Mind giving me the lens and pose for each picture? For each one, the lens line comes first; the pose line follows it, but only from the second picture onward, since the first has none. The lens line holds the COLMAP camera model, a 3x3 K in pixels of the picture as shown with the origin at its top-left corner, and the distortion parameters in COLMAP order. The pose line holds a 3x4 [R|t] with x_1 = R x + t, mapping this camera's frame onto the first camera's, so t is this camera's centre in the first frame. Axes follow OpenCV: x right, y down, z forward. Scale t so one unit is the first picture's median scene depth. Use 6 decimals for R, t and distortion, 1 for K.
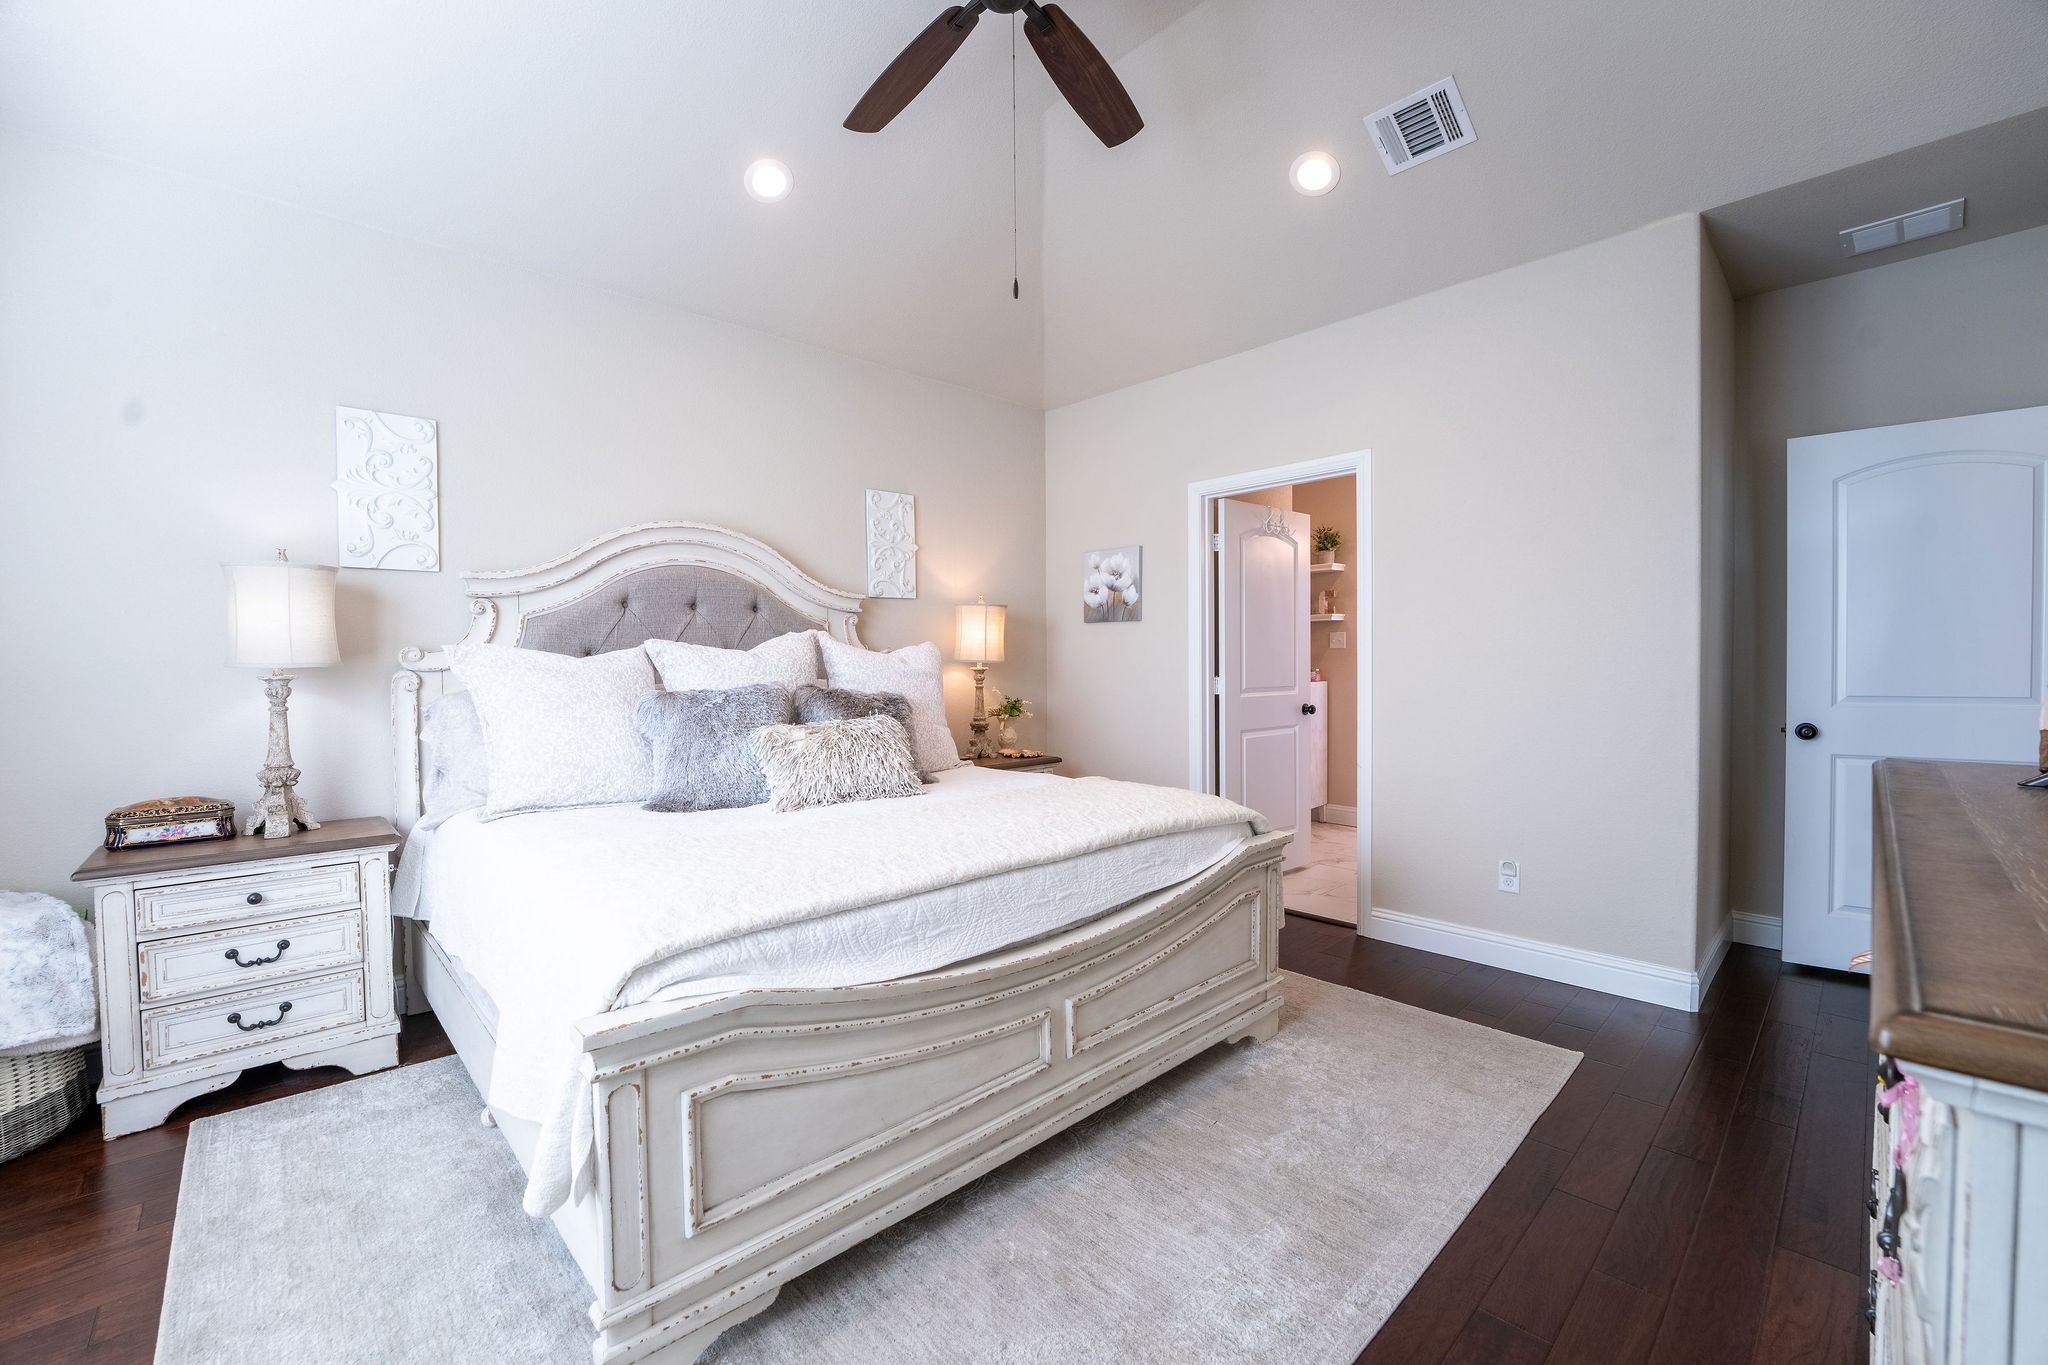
lens RADIAL K [[831.5, 0, 1023.7], [0, 831.5, 684.8], [0, 0, 1]] dist [-0.028880, 0.003902]
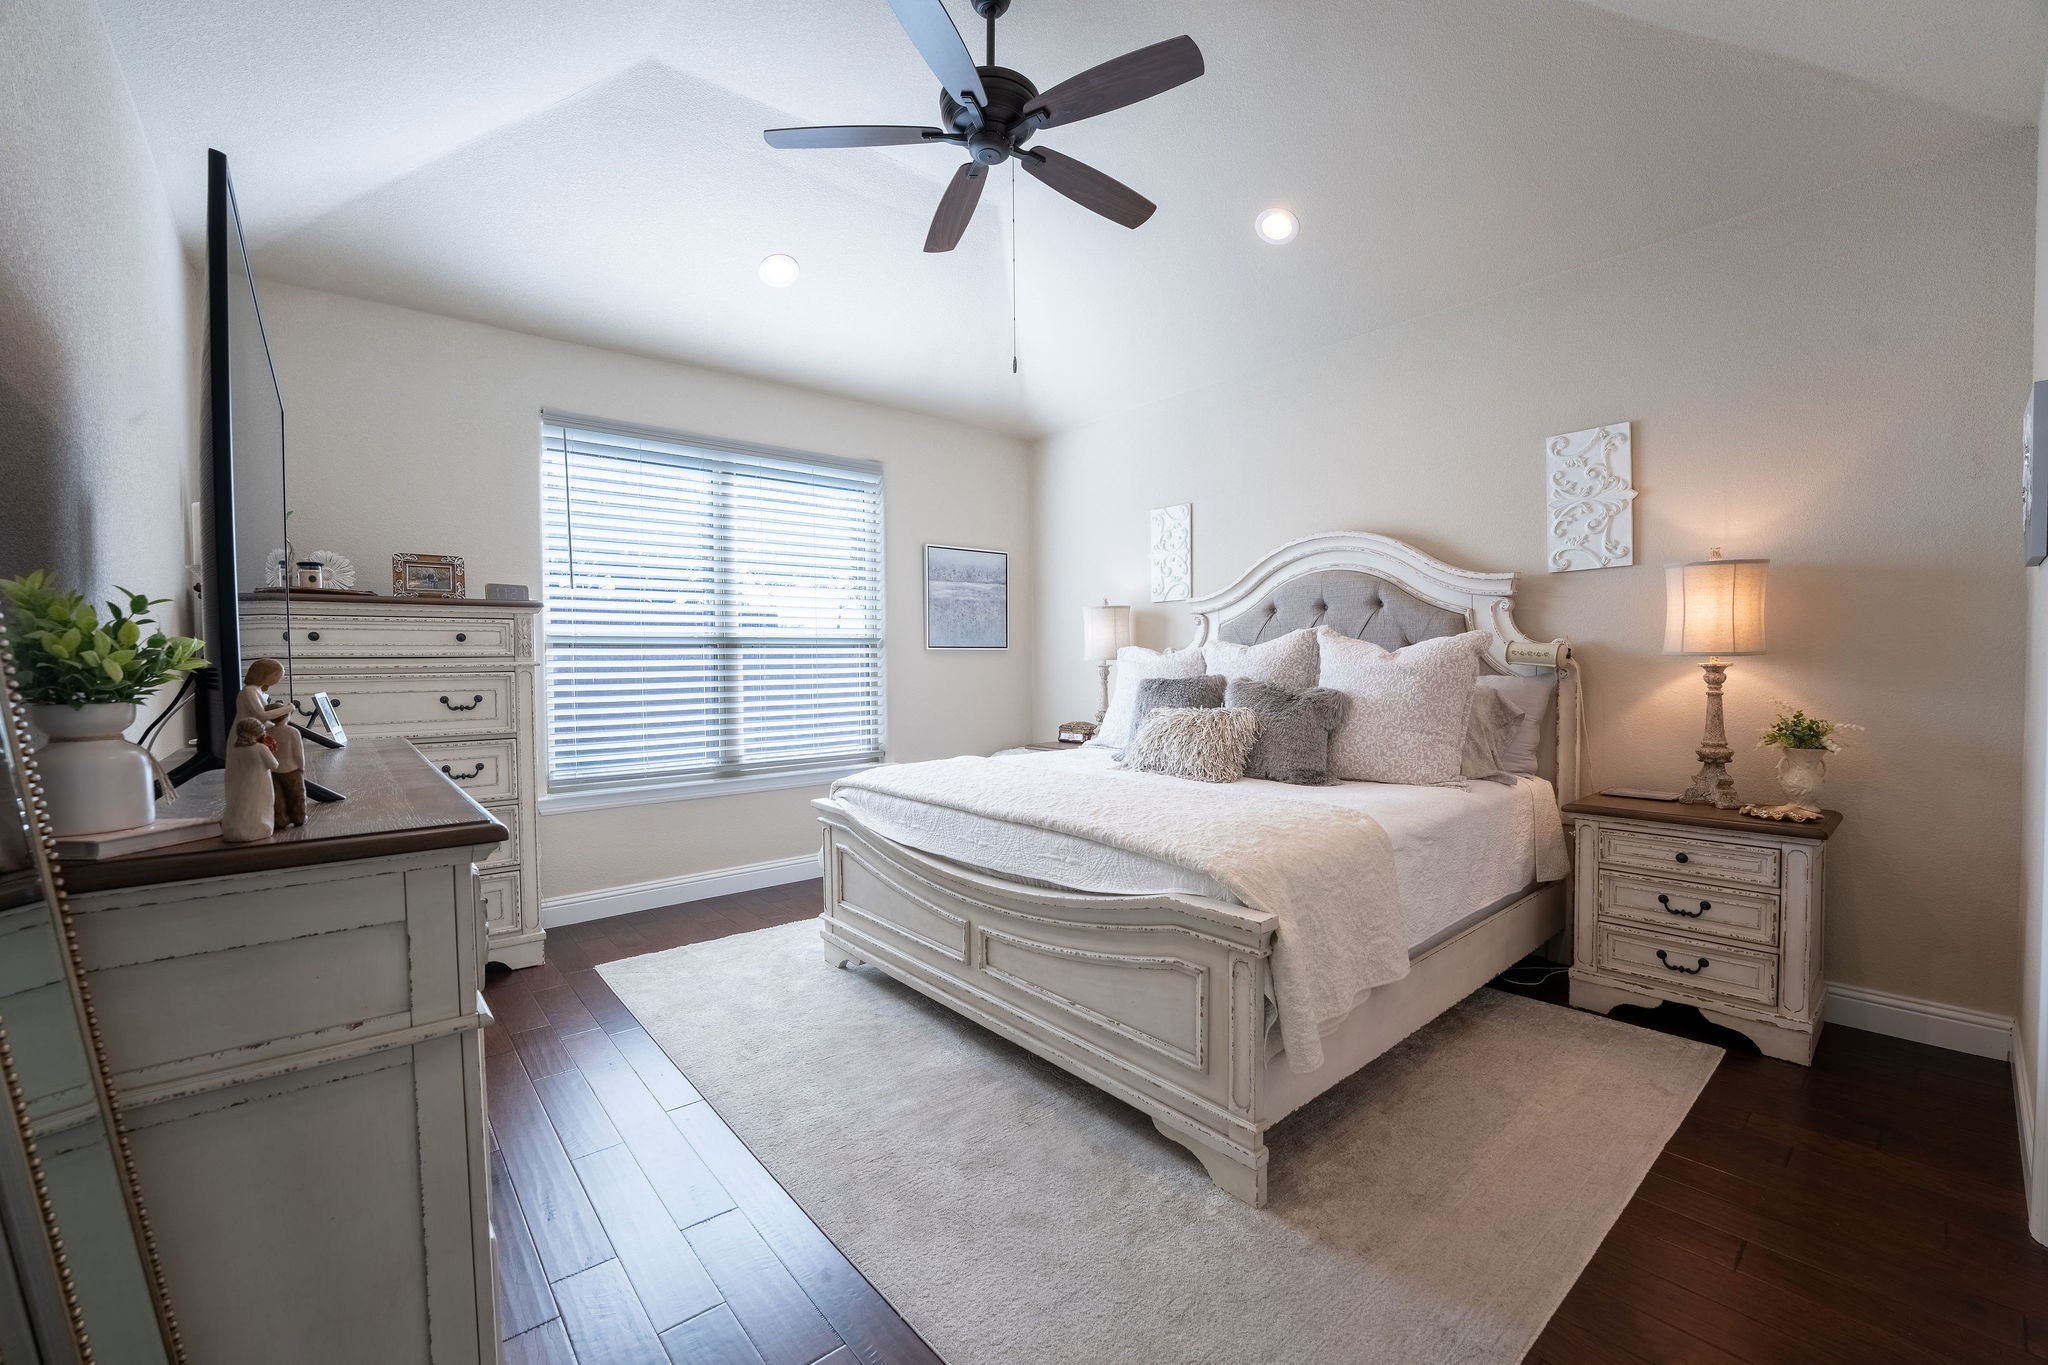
lens RADIAL K [[835.3, 0, 1103.2], [0, 835.3, 715.7], [0, 0, 1]] dist [-0.000154, 0.000007]
pose [[0.000572, 0.073932, -0.997263, 0.889532], [-0.019022, 0.997084, 0.073907, -0.027260], [0.999819, 0.018928, 0.001977, 0.800247]]
